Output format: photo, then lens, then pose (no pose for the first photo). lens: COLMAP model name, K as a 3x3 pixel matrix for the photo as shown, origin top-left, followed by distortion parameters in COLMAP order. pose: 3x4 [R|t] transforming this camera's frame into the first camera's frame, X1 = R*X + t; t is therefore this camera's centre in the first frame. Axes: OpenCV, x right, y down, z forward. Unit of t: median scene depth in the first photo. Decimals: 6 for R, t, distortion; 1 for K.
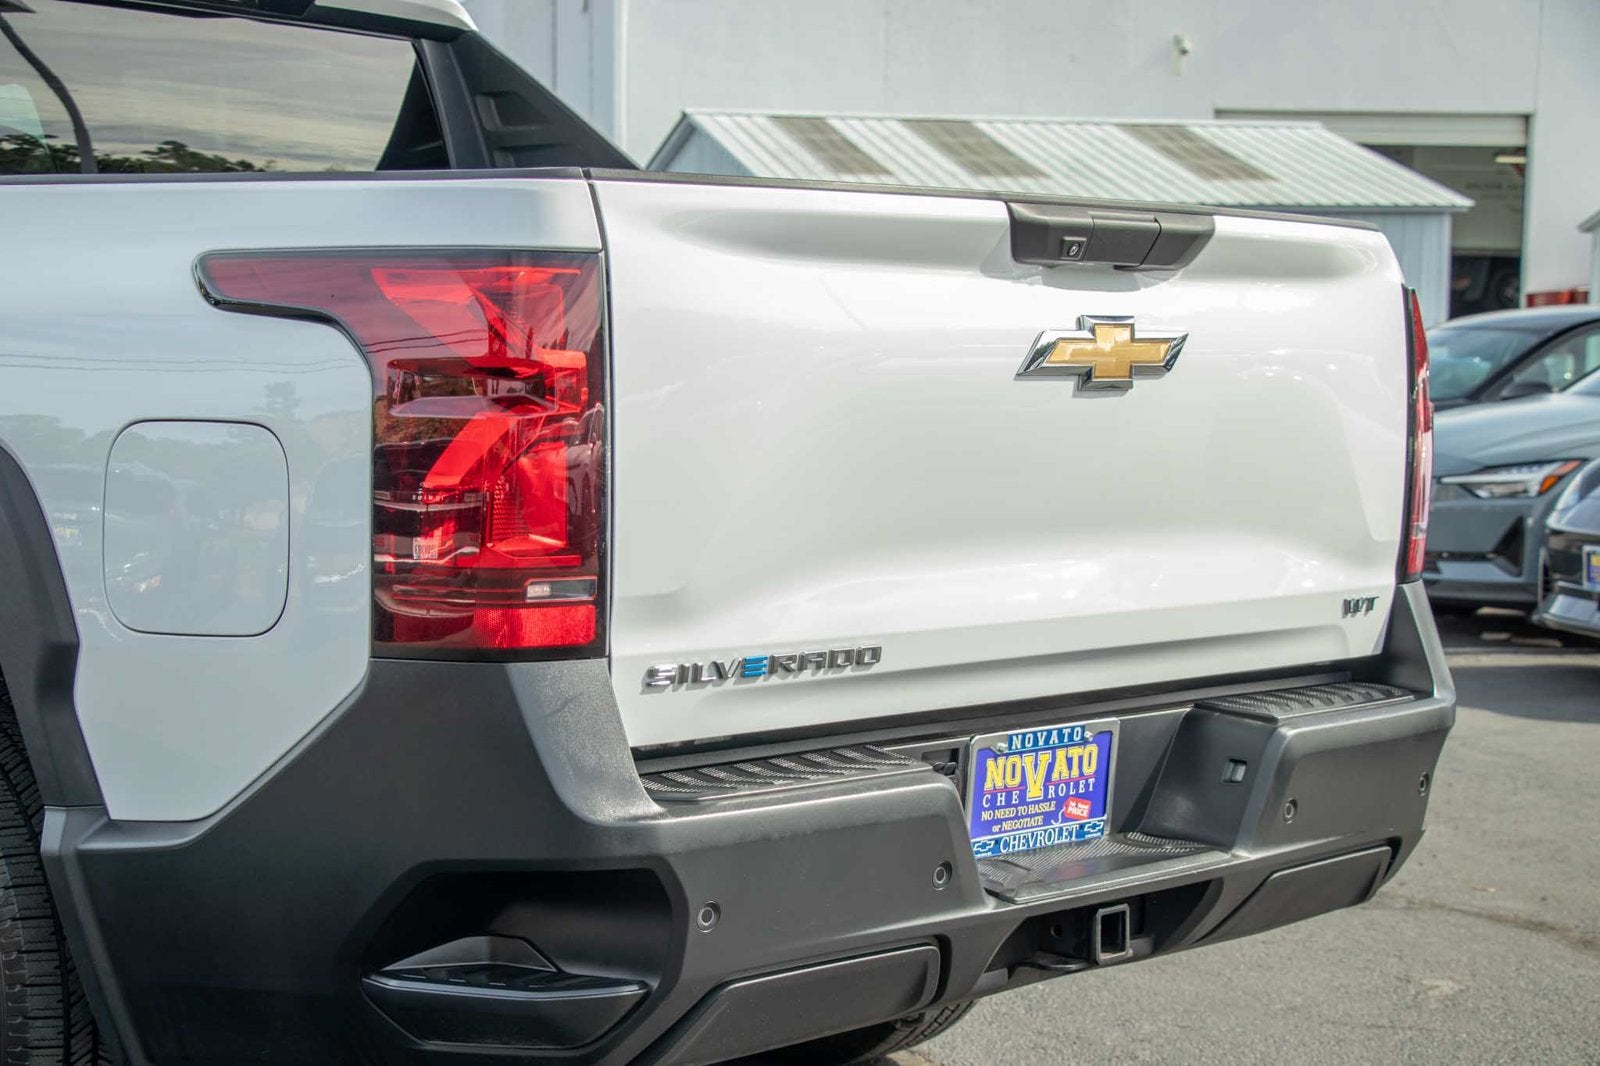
lens RADIAL K [[3040.9, 0, 800.0], [0, 3040.9, 533.0], [0, 0, 1]] dist [0.161086, 0.140777]
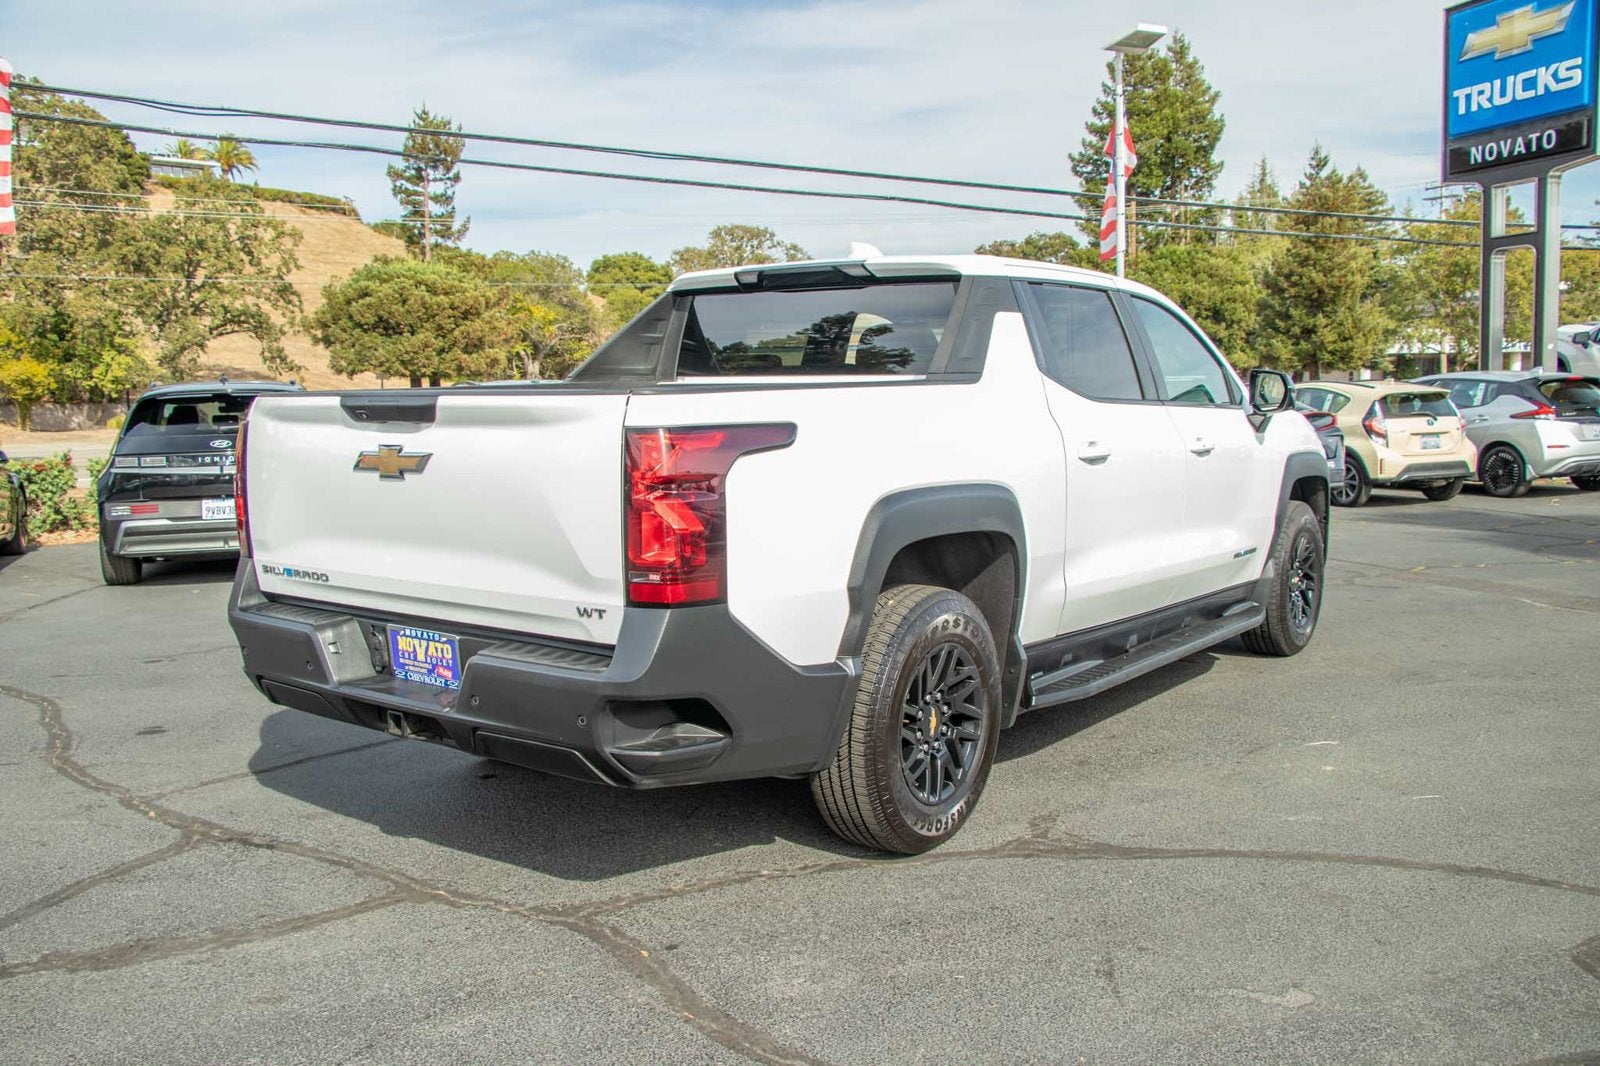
lens RADIAL K [[1435.9, 0, 775.7], [0, 1435.9, 523.7], [0, 0, 1]] dist [-0.190836, 0.247221]
pose [[0.079237, 0.089869, -0.992797, 1.121253], [-0.051135, 0.994983, 0.085985, -0.114644], [0.995543, 0.043954, 0.083435, 1.172965]]
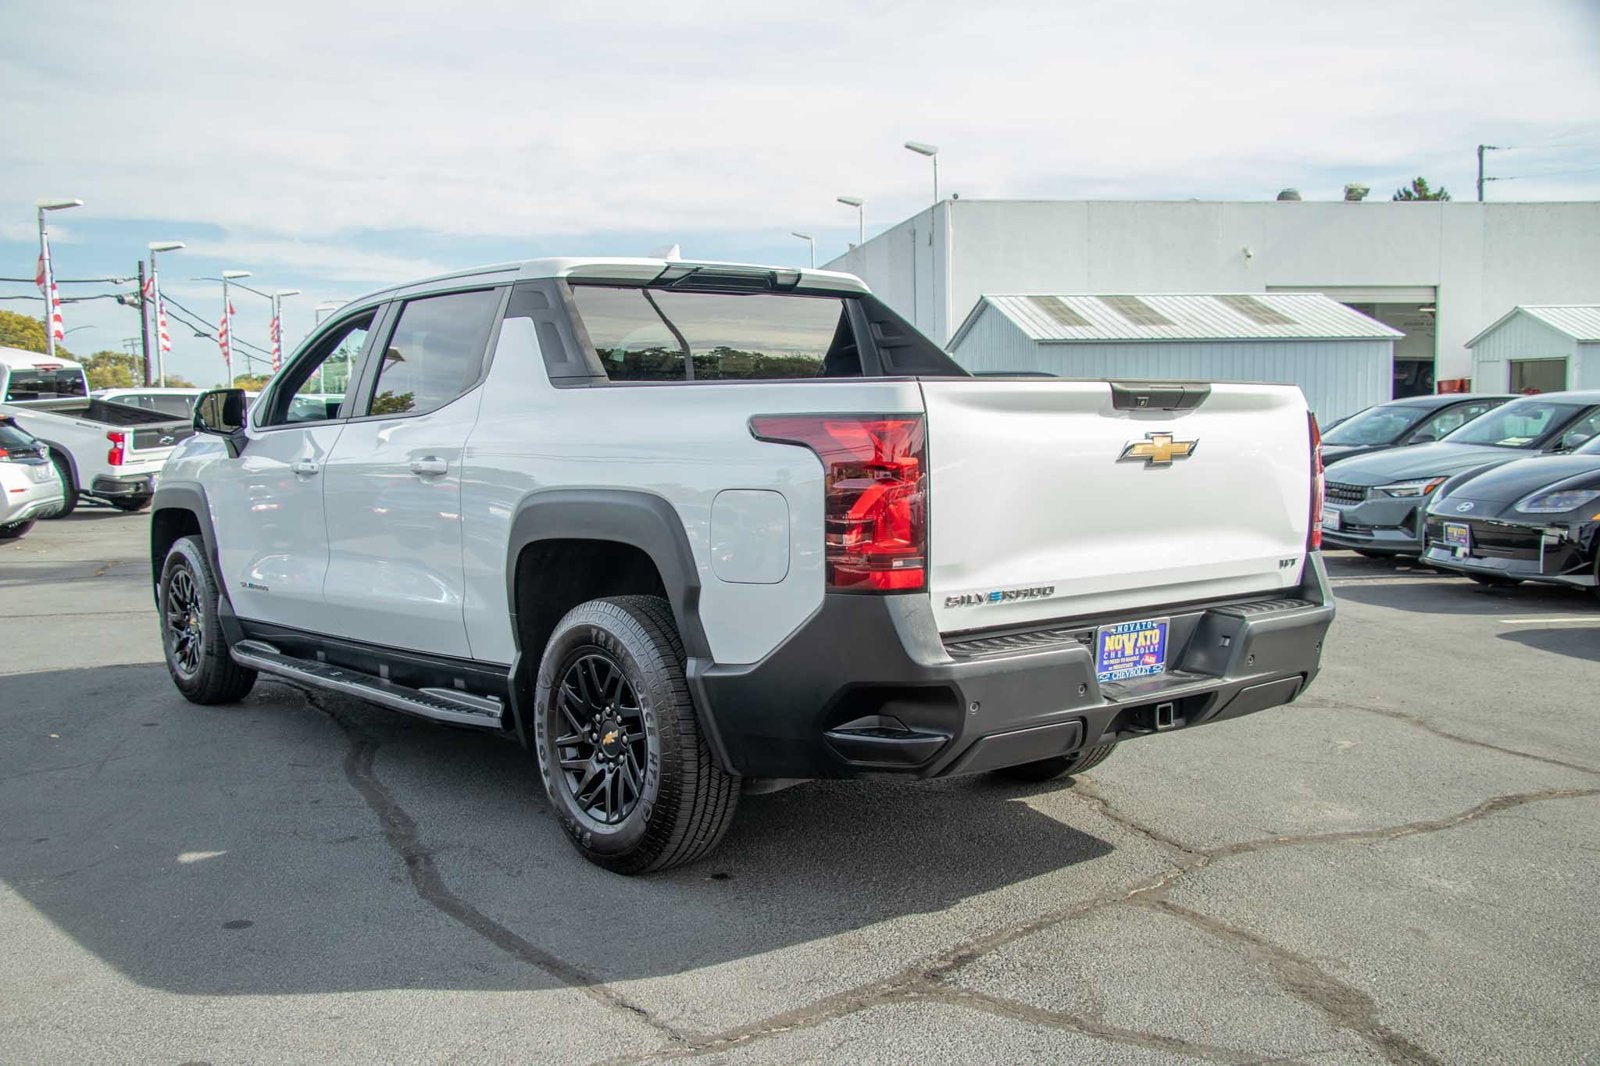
lens RADIAL K [[1620.7, 0, 800.0], [0, 1620.7, 533.0], [0, 0, 1]] dist [-0.130431, 0.279457]
pose [[0.988130, -0.010454, -0.153261, 0.022548], [0.012308, 0.999862, 0.011152, -0.015134], [0.153123, -0.012906, 0.988123, -0.168529]]
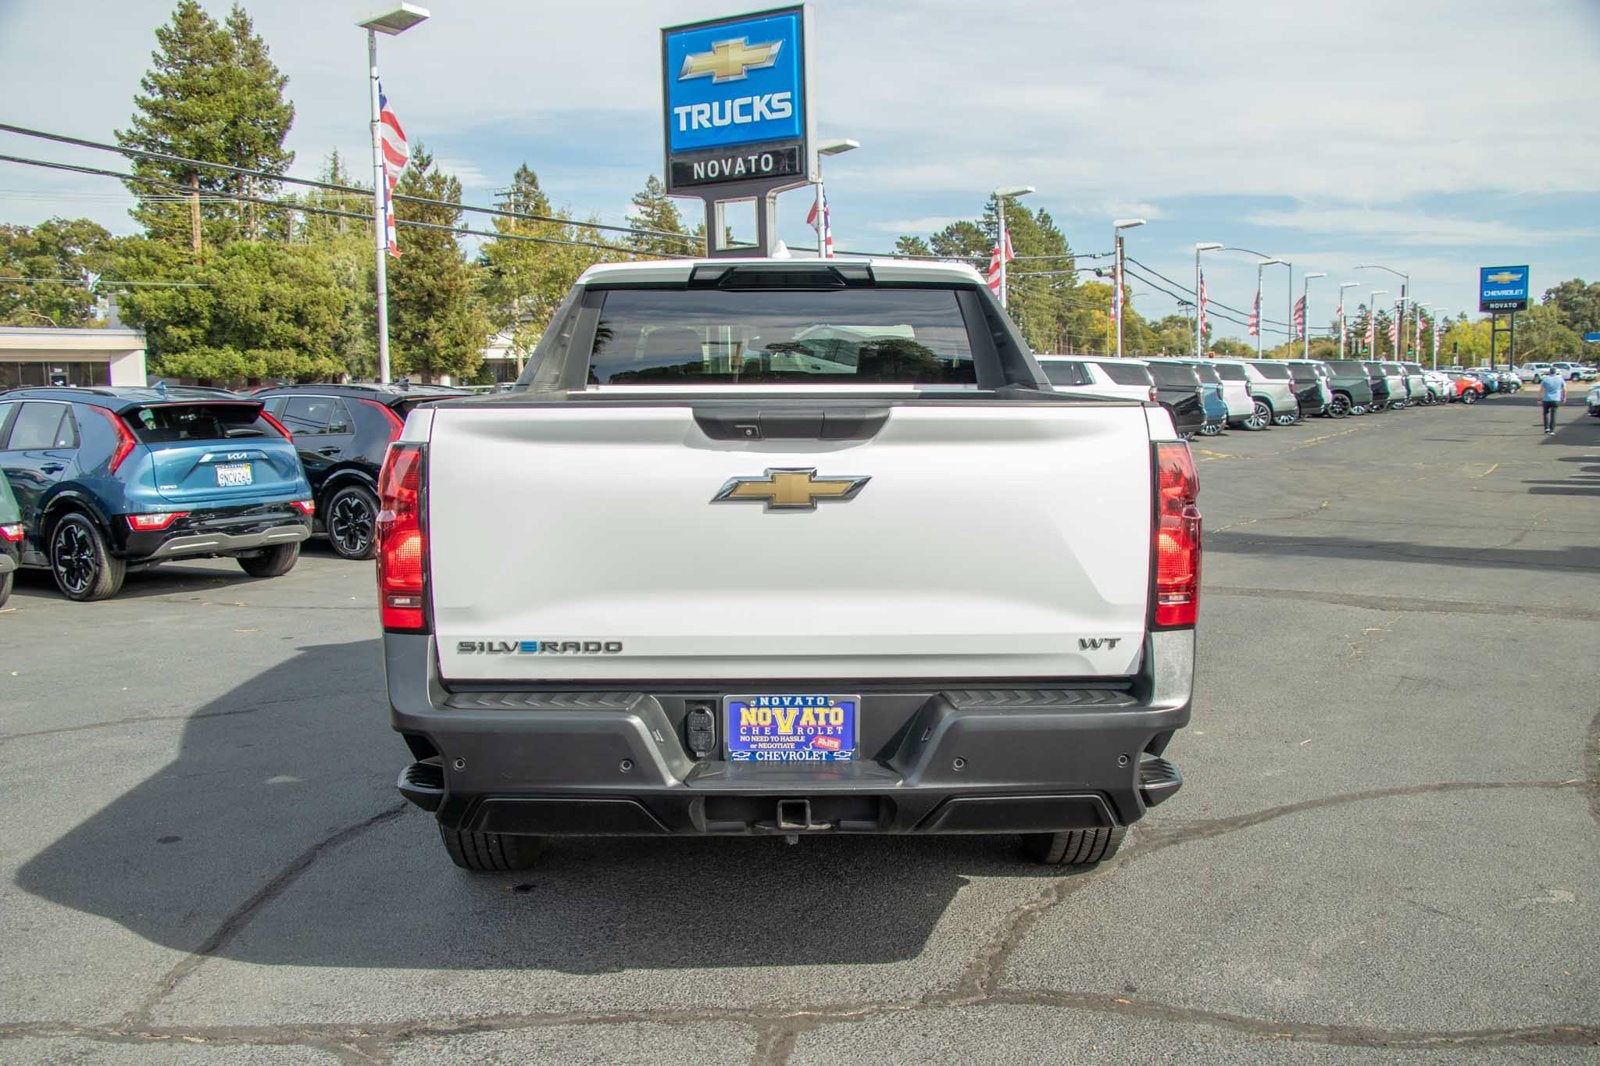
lens RADIAL K [[1527.7, 0, 800.0], [0, 1527.7, 533.0], [0, 0, 1]] dist [-0.160541, 0.247782]
pose [[0.683843, 0.060748, -0.727096, 0.733487], [-0.034640, 0.998107, 0.050812, -0.077281], [0.728806, -0.009561, 0.684653, 0.393865]]
